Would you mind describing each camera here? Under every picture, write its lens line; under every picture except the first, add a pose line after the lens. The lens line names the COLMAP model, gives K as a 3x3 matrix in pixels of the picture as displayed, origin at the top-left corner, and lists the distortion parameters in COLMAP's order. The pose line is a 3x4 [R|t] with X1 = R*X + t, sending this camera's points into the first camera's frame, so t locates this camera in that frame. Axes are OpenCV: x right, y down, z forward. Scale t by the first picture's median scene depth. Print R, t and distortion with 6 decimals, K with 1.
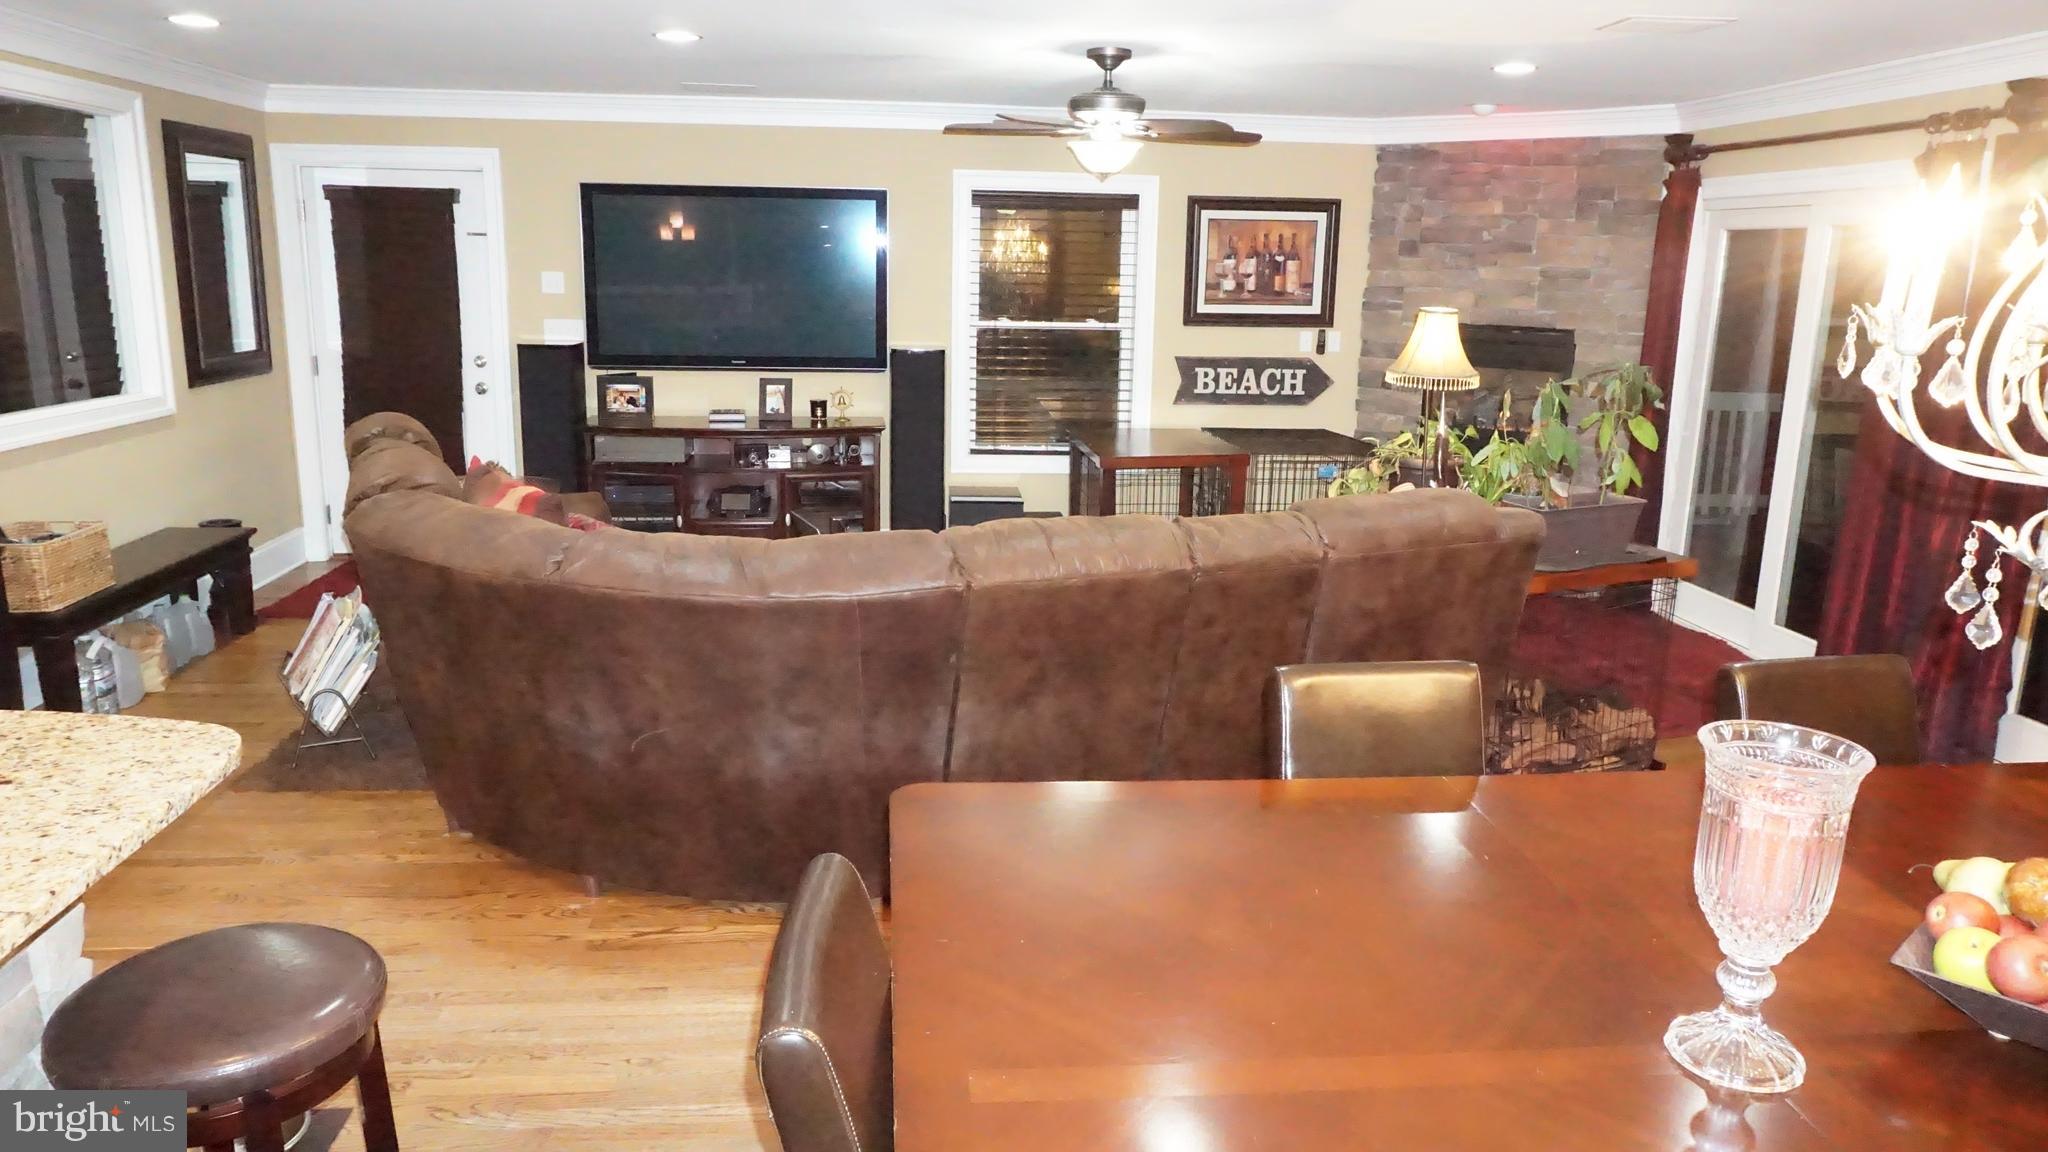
lens RADIAL K [[1366.7, 0, 1026.3], [0, 1366.7, 574.7], [0, 0, 1]] dist [-0.046620, 0.034763]
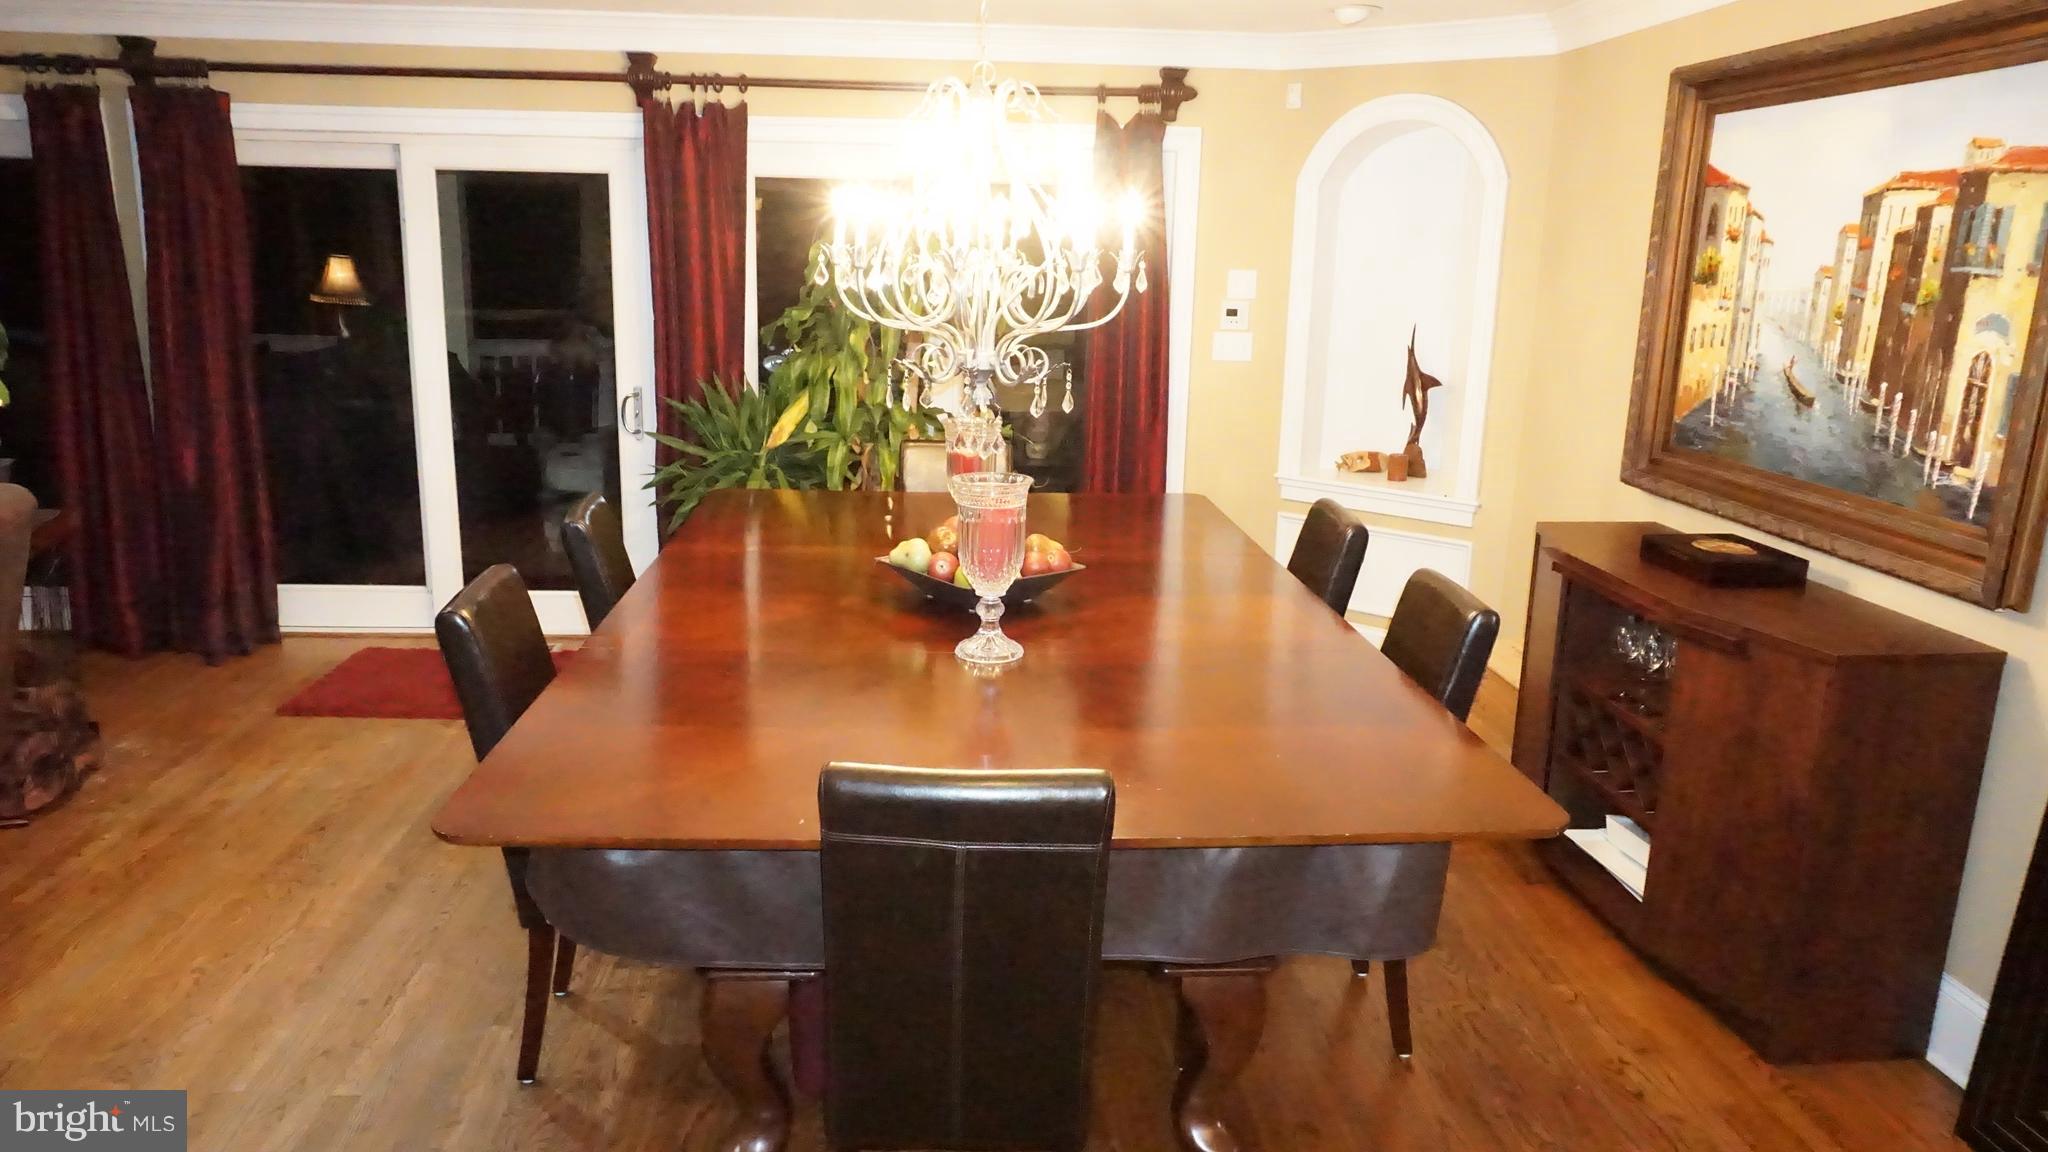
lens RADIAL K [[1366.7, 0, 1013.2], [0, 1366.7, 576.6], [0, 0, 1]] dist [-0.046620, 0.034763]
pose [[0.040899, -0.254939, 0.966092, -0.255849], [0.198073, 0.949780, 0.242249, -0.039475], [-0.979334, 0.181449, 0.089341, 0.156788]]
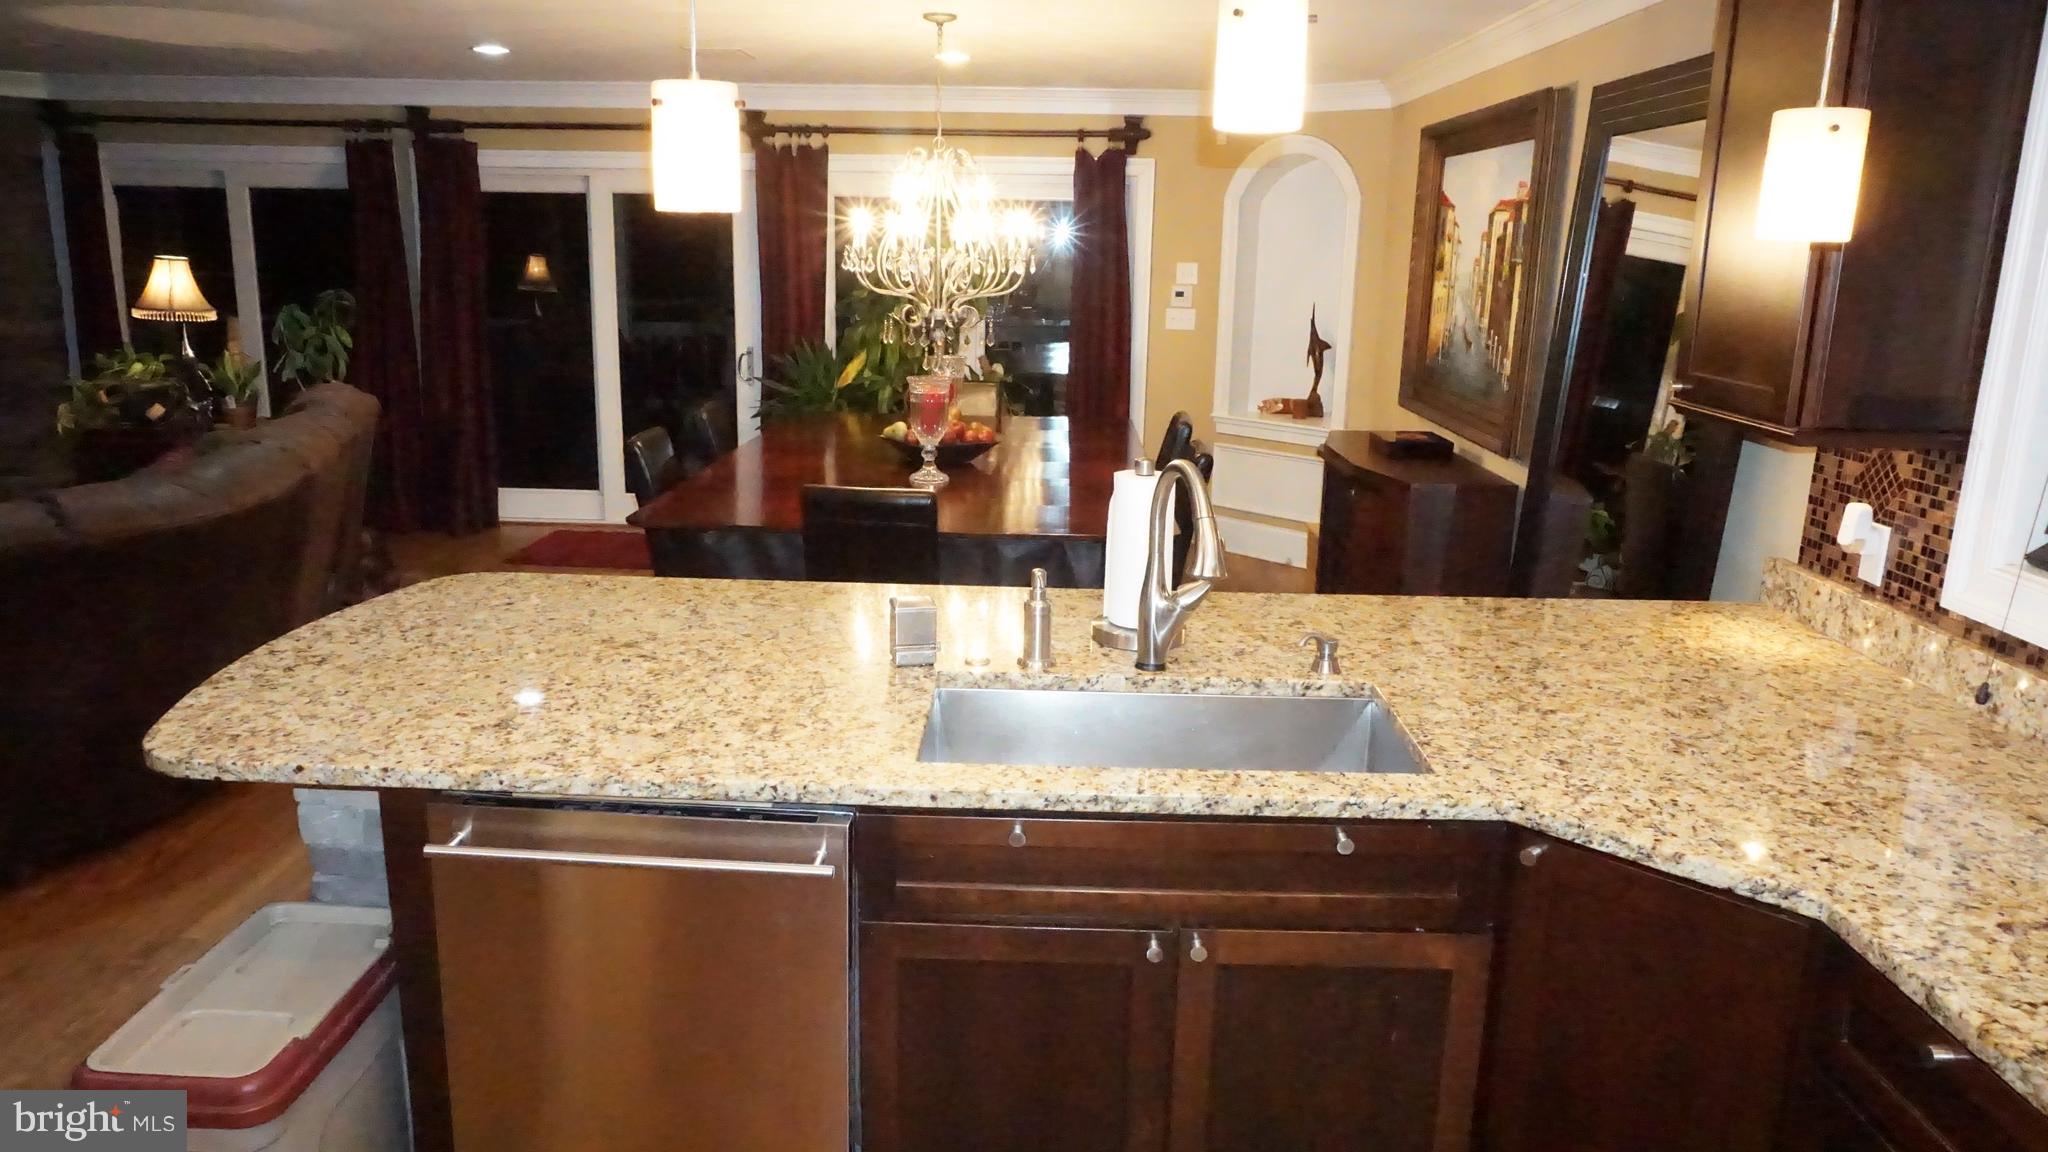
lens RADIAL K [[1366.7, 0, 1018.8], [0, 1366.7, 569.3], [0, 0, 1]] dist [-0.046620, 0.034763]
pose [[0.132738, -0.249972, 0.959111, -0.534672], [0.201496, 0.954273, 0.220824, -0.024955], [-0.970454, 0.163945, 0.177036, 0.048900]]
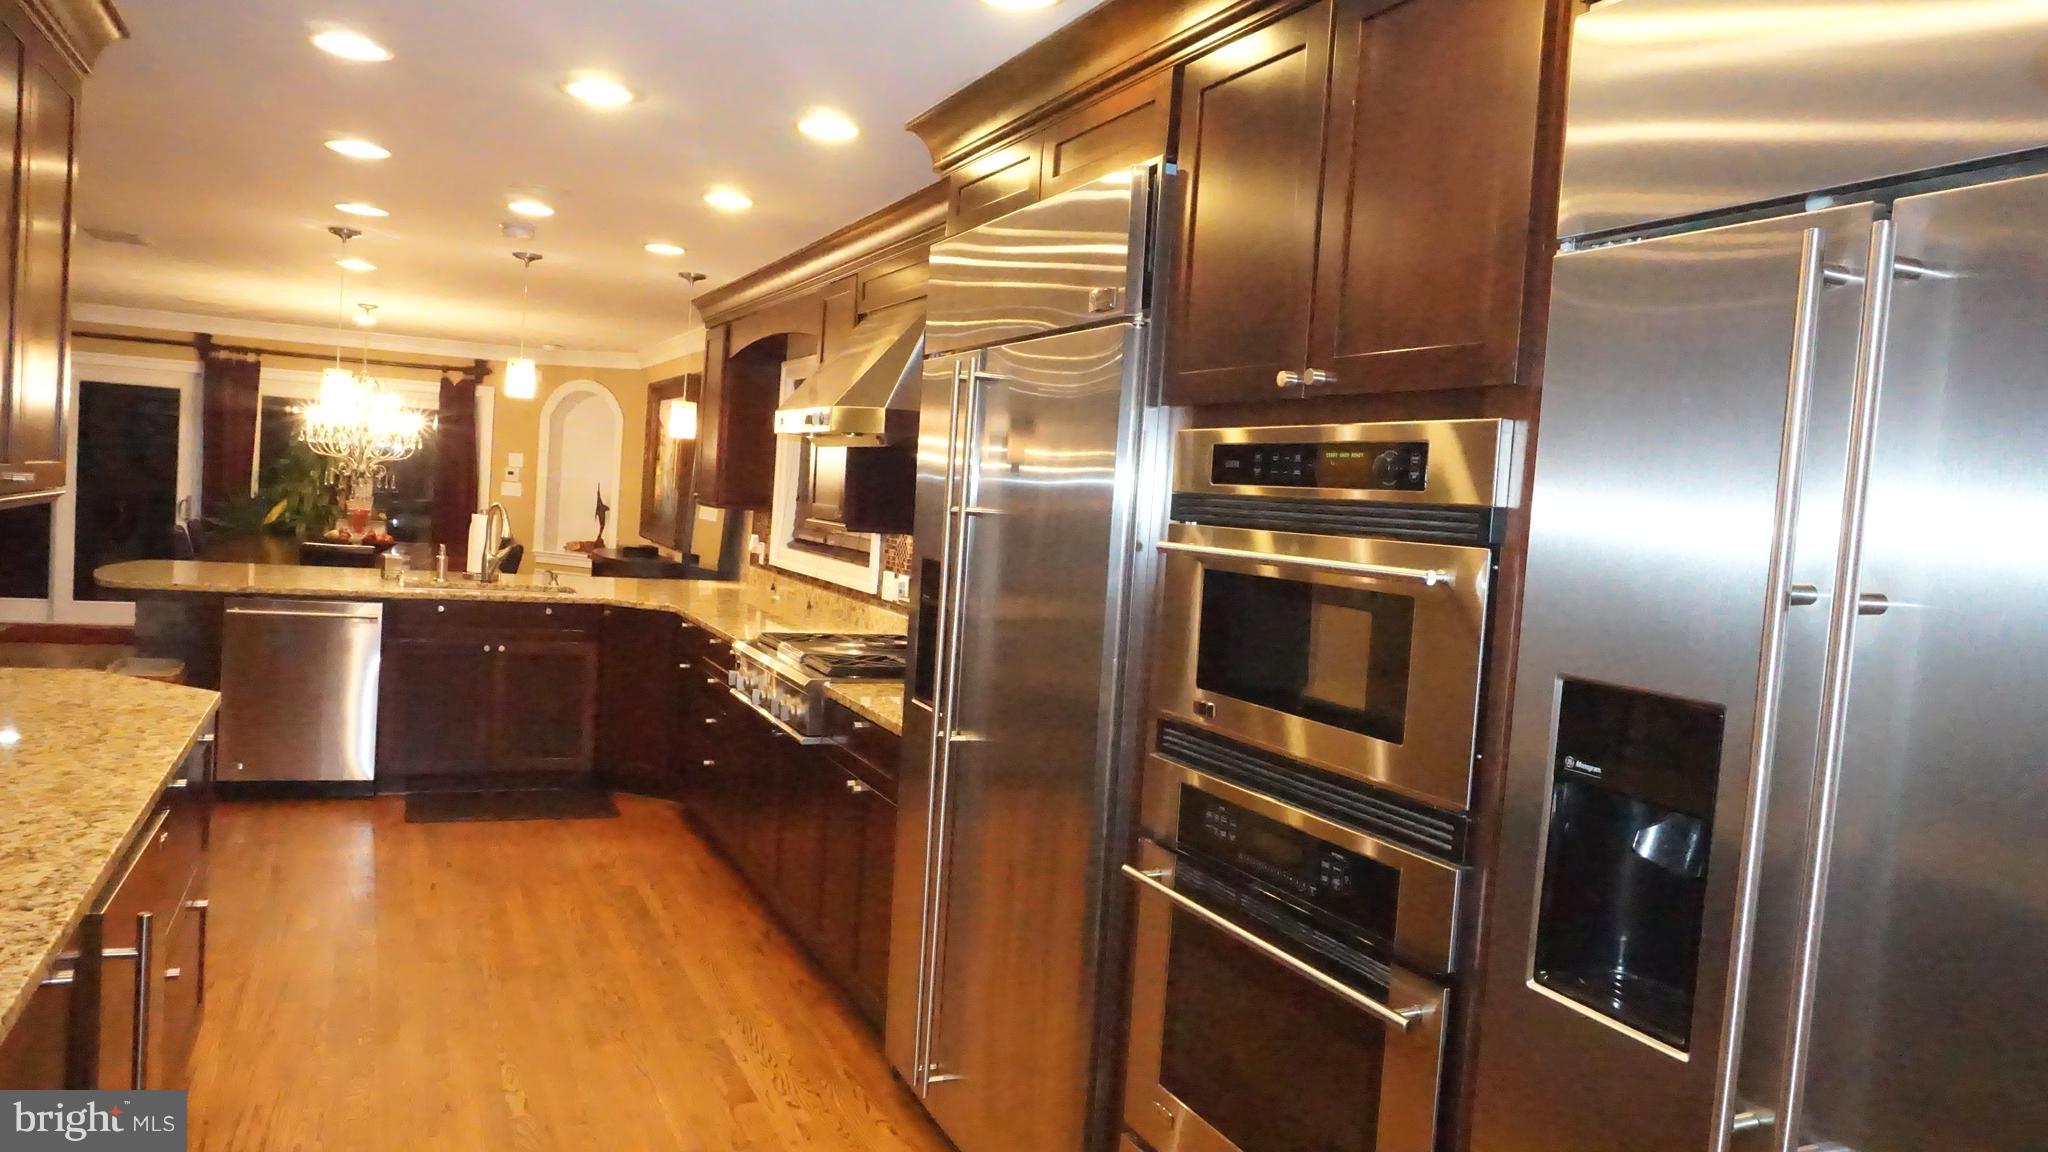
lens RADIAL K [[1366.7, 0, 1014.5], [0, 1366.7, 576.5], [0, 0, 1]] dist [-0.046620, 0.034763]
pose [[-0.316517, -0.103388, 0.942936, -1.173970], [0.131728, 0.979621, 0.151627, -0.016150], [-0.939396, 0.172204, -0.296447, 0.017977]]
